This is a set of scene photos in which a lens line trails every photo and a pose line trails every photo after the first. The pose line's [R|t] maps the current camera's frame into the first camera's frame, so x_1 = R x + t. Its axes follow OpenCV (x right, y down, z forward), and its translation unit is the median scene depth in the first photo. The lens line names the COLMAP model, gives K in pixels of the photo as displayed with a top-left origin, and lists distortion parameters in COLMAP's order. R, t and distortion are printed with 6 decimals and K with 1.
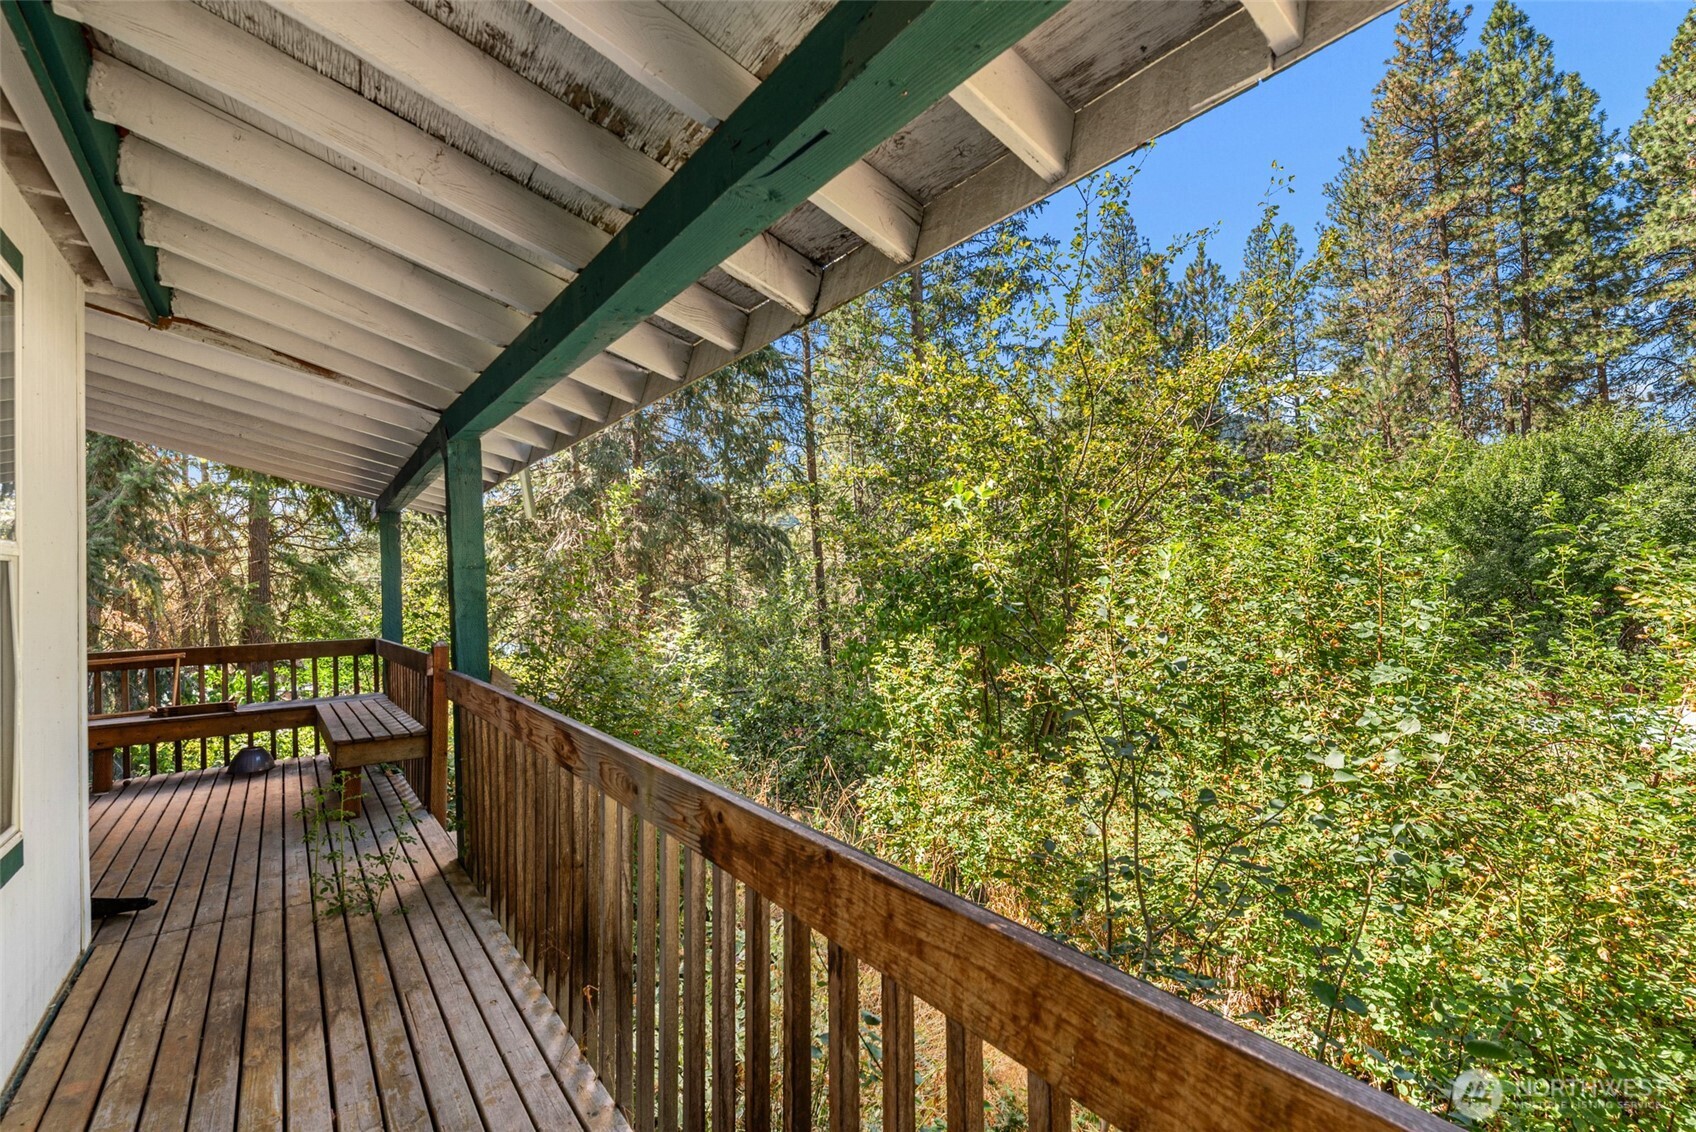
lens RADIAL K [[771.6, 0, 848.0], [0, 771.6, 566.0], [0, 0, 1]] dist [0.000509, -0.000245]
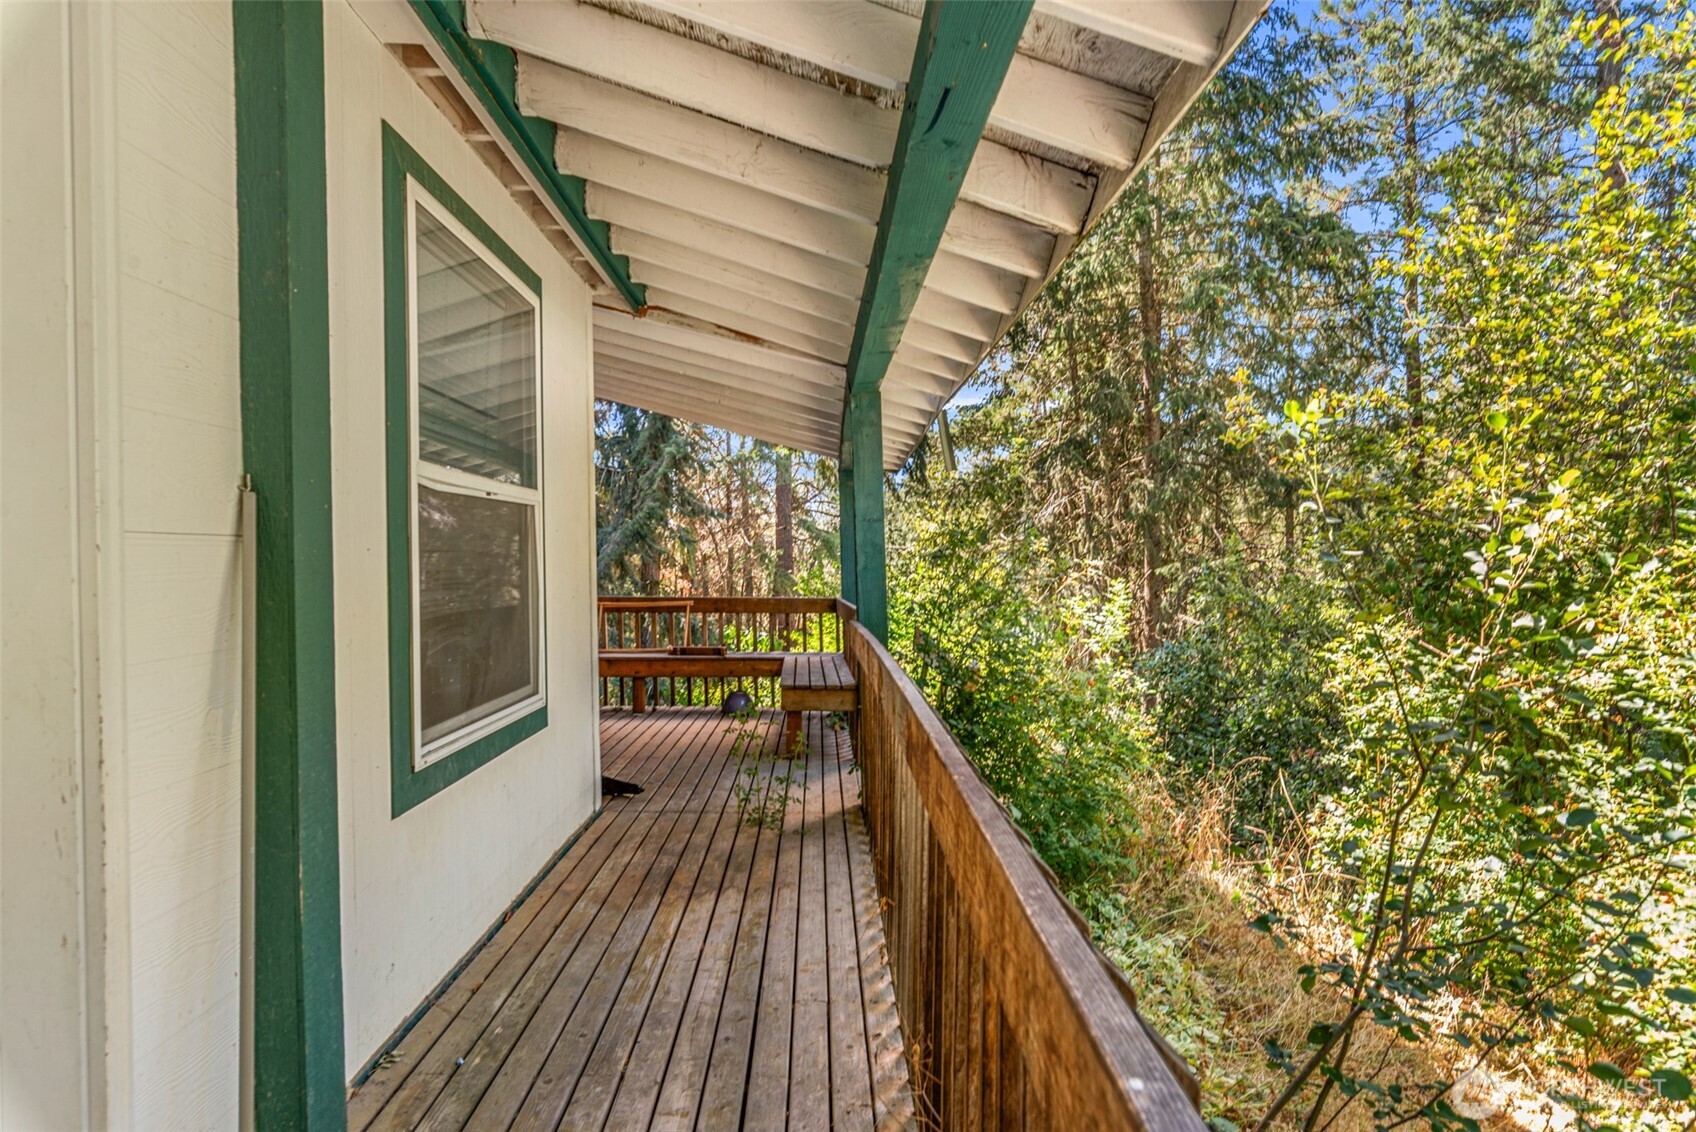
lens RADIAL K [[989.9, 0, 848.5], [0, 989.9, 616.7], [0, 0, 1]] dist [-0.000120, -0.000443]
pose [[0.822262, 0.058228, -0.566122, 0.178617], [-0.014776, 0.996601, 0.081043, 0.017687], [0.568917, -0.058274, 0.820328, -0.069141]]
